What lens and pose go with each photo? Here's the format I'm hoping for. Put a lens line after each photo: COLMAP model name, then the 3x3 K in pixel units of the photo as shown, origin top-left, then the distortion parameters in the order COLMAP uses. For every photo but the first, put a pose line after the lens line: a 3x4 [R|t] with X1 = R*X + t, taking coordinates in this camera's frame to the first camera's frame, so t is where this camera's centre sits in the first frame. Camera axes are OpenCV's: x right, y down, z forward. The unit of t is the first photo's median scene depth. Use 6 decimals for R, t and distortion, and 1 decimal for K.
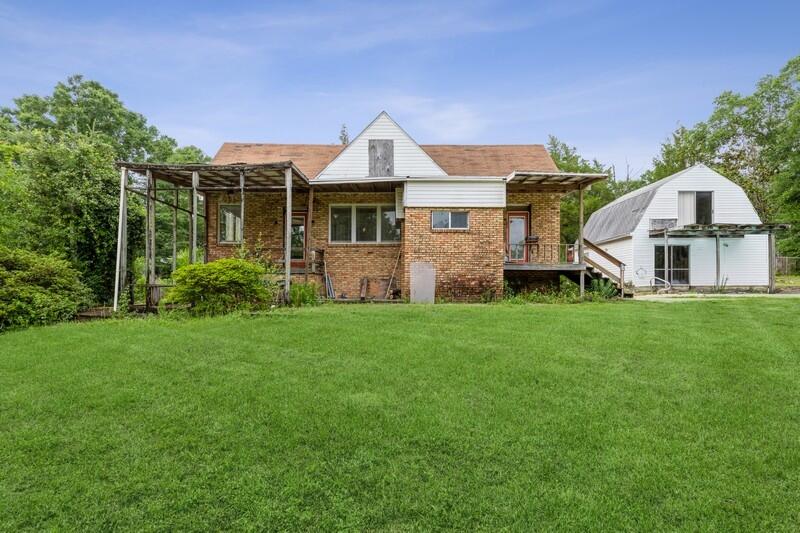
lens RADIAL K [[401.6, 0, 400.0], [0, 401.6, 290.3], [0, 0, 1]] dist [-0.000245, 0.000986]
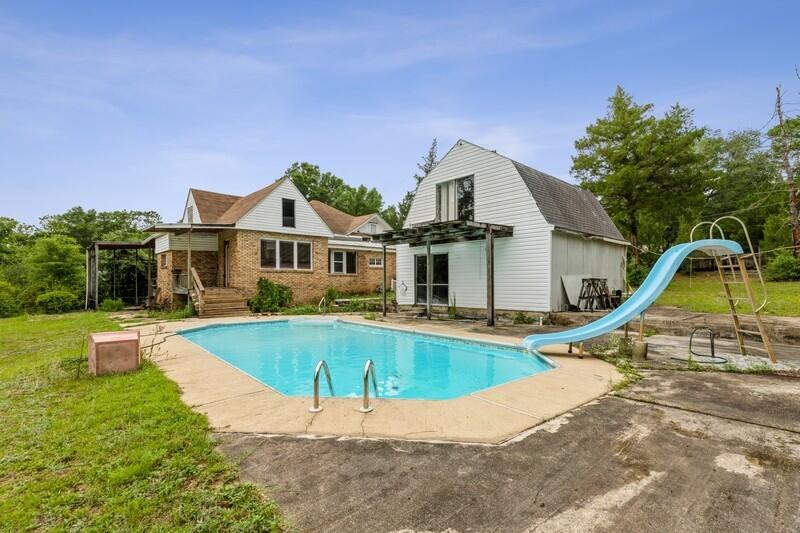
lens RADIAL K [[364.9, 0, 396.7], [0, 364.9, 285.5], [0, 0, 1]] dist [0.004319, -0.000108]
pose [[0.687427, 0.005036, -0.726236, 1.165192], [0.004529, 0.999927, 0.011221, -0.059193], [0.726240, -0.011003, 0.687354, 0.454452]]
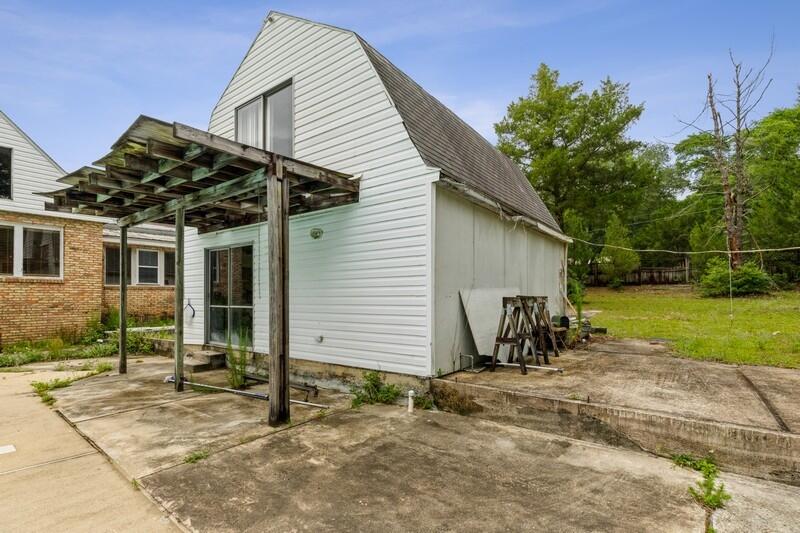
lens RADIAL K [[365.7, 0, 401.5], [0, 365.7, 291.0], [0, 0, 1]] dist [-0.000162, 0.000055]
pose [[0.814775, -0.008971, -0.579707, 1.041481], [0.003683, 0.999940, -0.010297, -0.063955], [0.579765, 0.006255, 0.814760, 0.805379]]
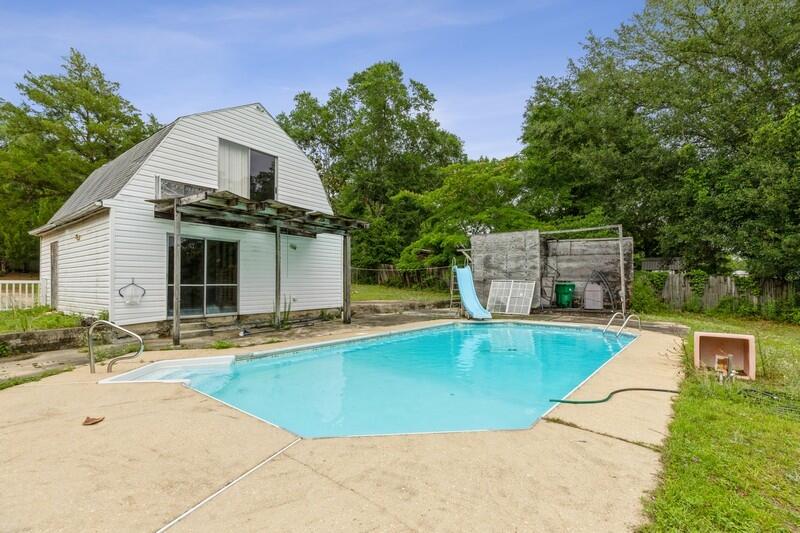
lens RADIAL K [[359.3, 0, 400.0], [0, 359.3, 266.5], [0, 0, 1]] dist [0.010240, 0.000097]
pose [[0.603136, 0.036475, 0.796804, 0.460703], [-0.000045, 0.998955, -0.045695, -0.055350], [-0.797638, 0.027524, 0.602508, 0.523053]]
